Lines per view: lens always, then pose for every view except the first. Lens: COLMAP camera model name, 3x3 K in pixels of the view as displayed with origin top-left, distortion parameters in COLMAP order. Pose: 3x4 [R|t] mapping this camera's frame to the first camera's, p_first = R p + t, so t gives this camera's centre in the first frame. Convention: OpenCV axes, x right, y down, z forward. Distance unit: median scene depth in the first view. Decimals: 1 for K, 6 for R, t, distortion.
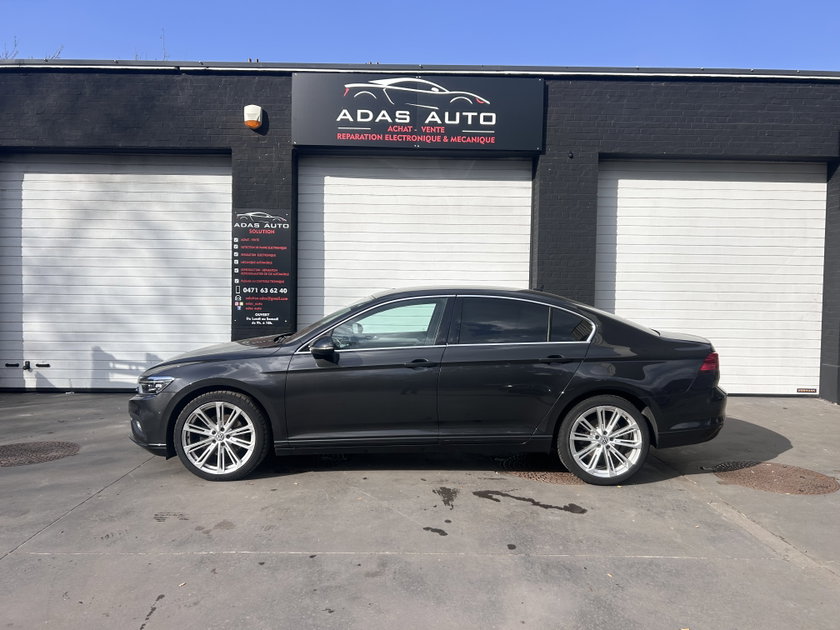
lens RADIAL K [[640.1, 0, 421.4], [0, 640.1, 318.5], [0, 0, 1]] dist [0.038153, -0.041752]
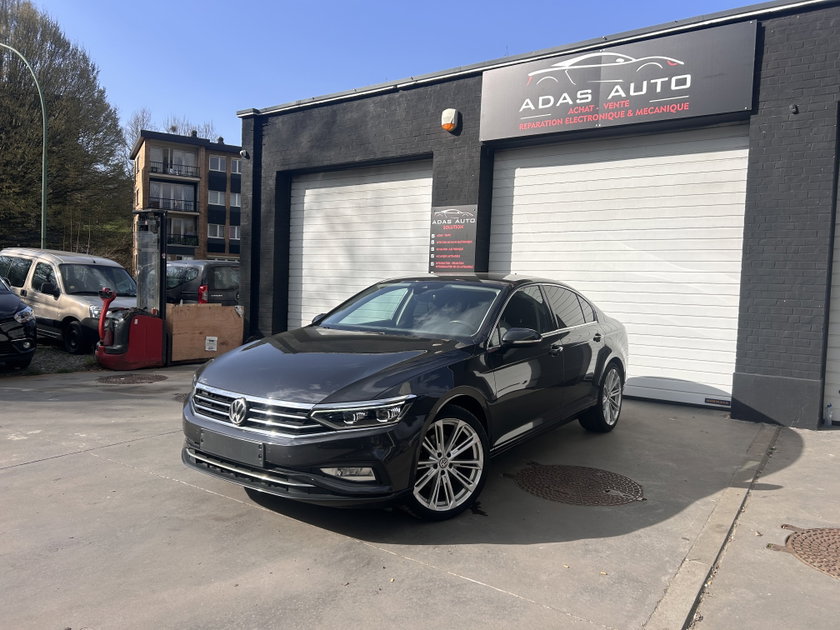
lens RADIAL K [[640.1, 0, 415.8], [0, 640.1, 315.6], [0, 0, 1]] dist [0.038153, -0.041752]
pose [[0.806454, 0.038812, -0.590022, 0.335889], [-0.043672, 0.999028, 0.006025, 0.007494], [0.589682, 0.020909, 0.807364, 0.111465]]
